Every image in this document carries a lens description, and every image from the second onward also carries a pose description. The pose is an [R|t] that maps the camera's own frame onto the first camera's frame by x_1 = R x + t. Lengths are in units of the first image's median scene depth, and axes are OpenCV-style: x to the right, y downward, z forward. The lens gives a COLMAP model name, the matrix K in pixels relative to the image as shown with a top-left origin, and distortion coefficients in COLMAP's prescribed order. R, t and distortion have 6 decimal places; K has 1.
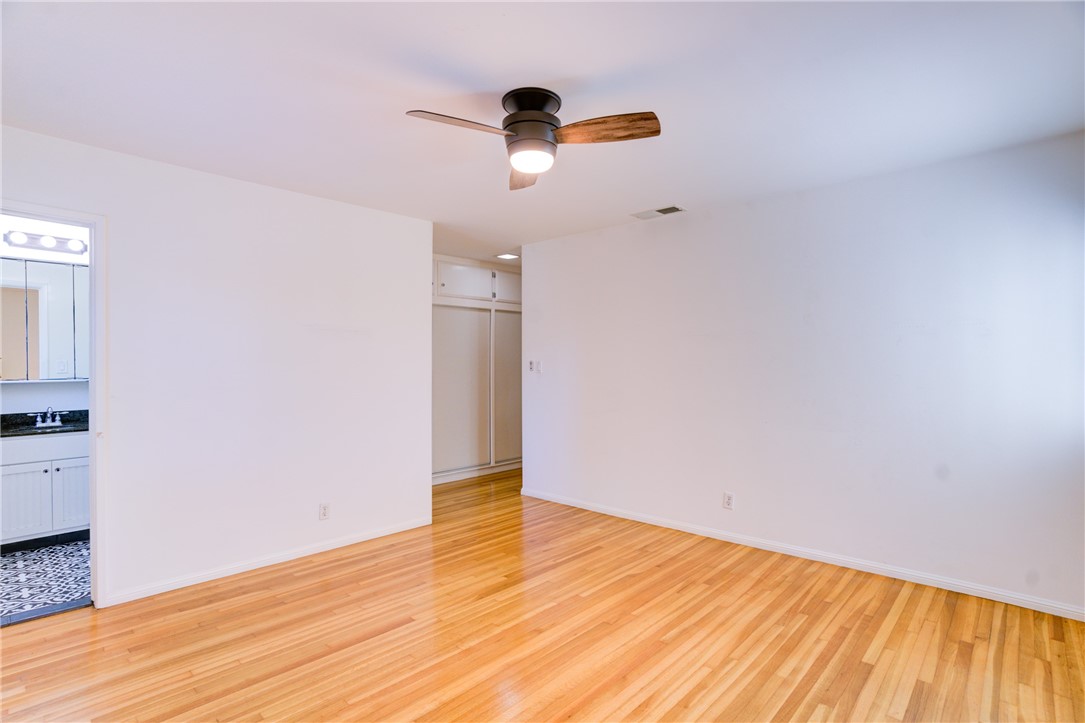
lens RADIAL K [[537.0, 0, 548.1], [0, 537.0, 362.5], [0, 0, 1]] dist [-0.014449, 0.002653]
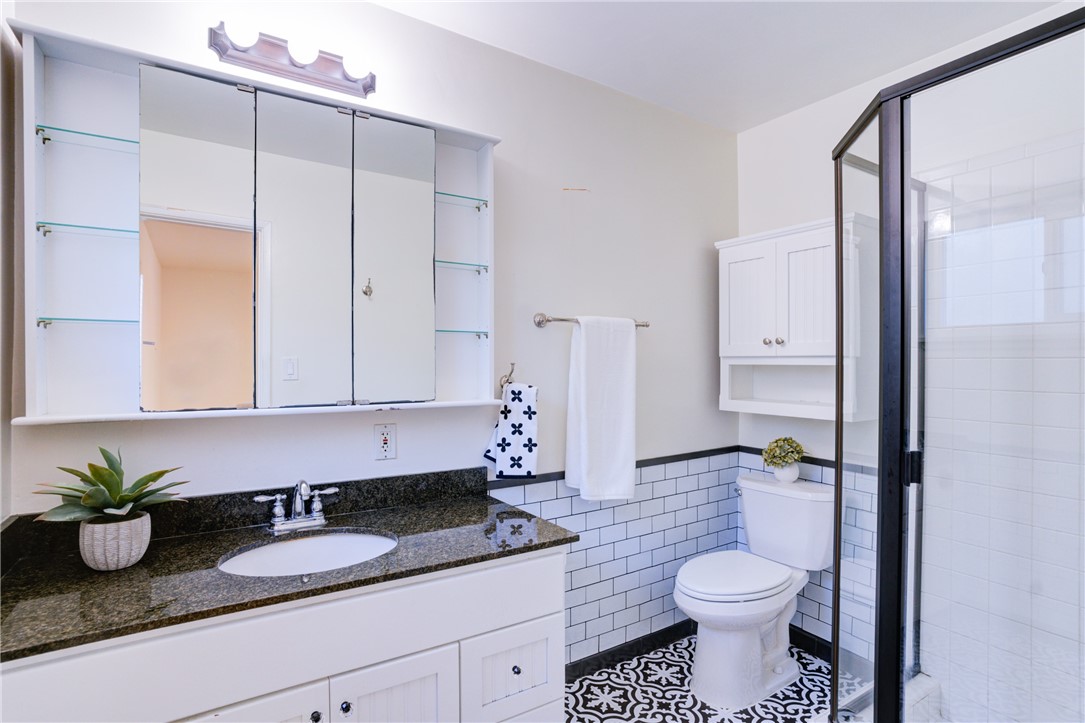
lens RADIAL K [[537.0, 0, 537.5], [0, 537.0, 360.6], [0, 0, 1]] dist [-0.014449, 0.002653]
pose [[0.972435, 0.002439, -0.233160, -0.684923], [-0.005187, 0.999924, -0.011173, 0.001410], [0.233115, 0.012075, 0.972374, 0.664080]]
